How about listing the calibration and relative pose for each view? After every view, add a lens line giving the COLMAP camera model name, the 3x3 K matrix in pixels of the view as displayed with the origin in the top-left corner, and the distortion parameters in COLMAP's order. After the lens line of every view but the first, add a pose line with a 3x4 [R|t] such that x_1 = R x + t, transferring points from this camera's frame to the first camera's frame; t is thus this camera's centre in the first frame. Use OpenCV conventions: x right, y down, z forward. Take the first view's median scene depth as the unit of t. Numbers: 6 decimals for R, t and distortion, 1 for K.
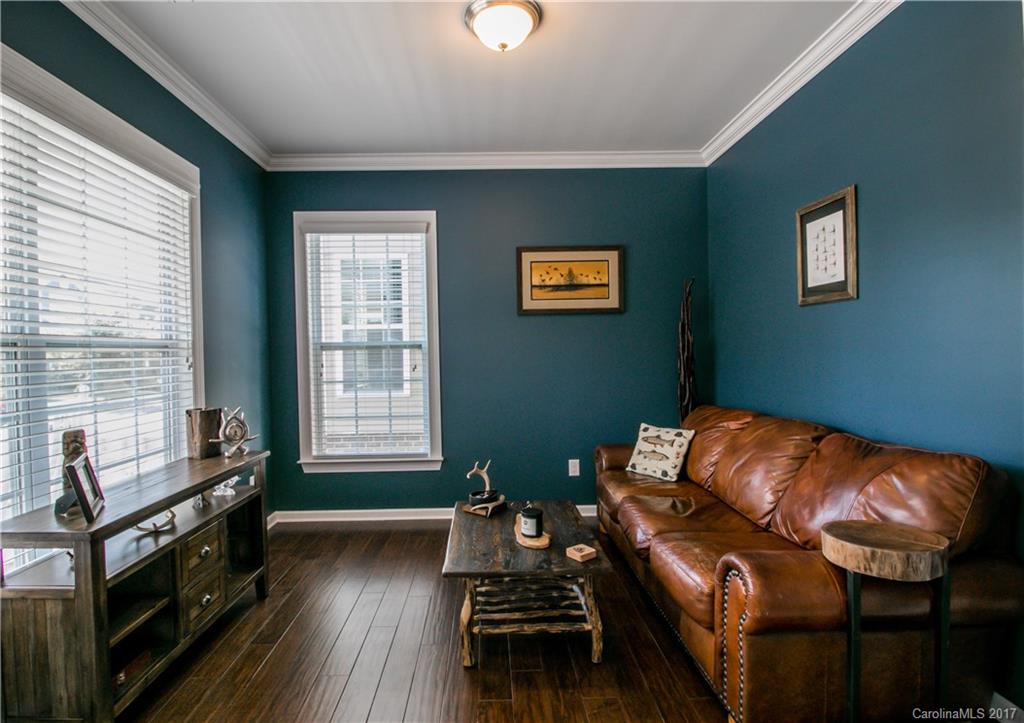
lens RADIAL K [[511.8, 0, 508.7], [0, 511.8, 361.0], [0, 0, 1]] dist [-0.023280, -0.001082]
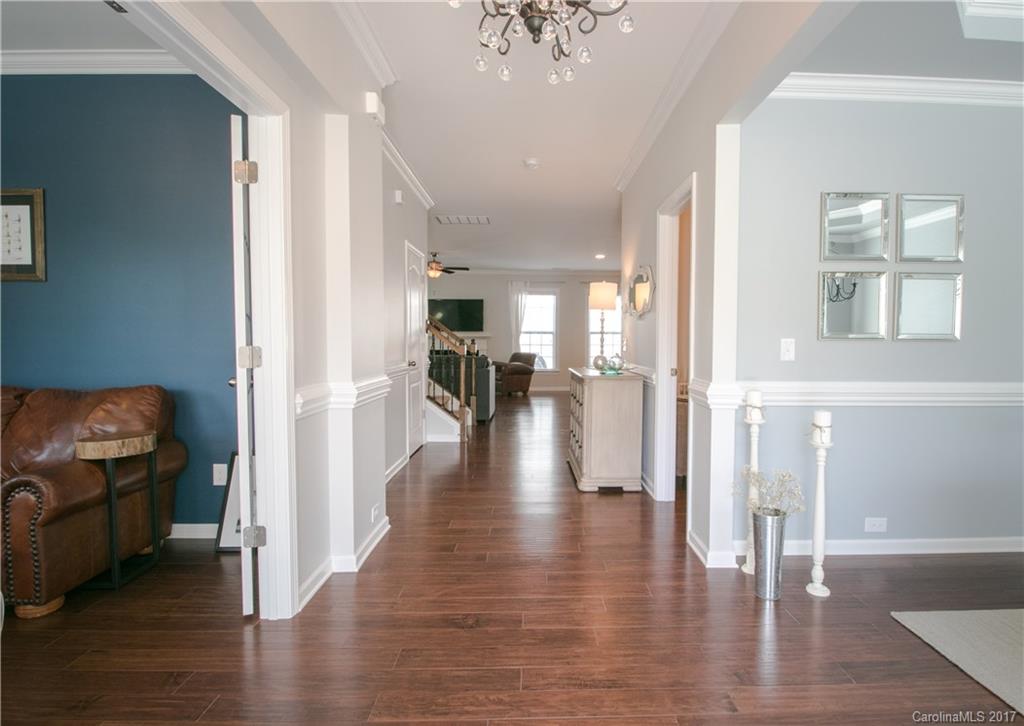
lens RADIAL K [[511.8, 0, 516.6], [0, 511.8, 364.9], [0, 0, 1]] dist [-0.023280, -0.001082]
pose [[0.034354, -0.038544, 0.998666, -0.666313], [0.015824, 0.999152, 0.038018, 0.071057], [-0.999284, 0.014497, 0.034935, -0.257585]]
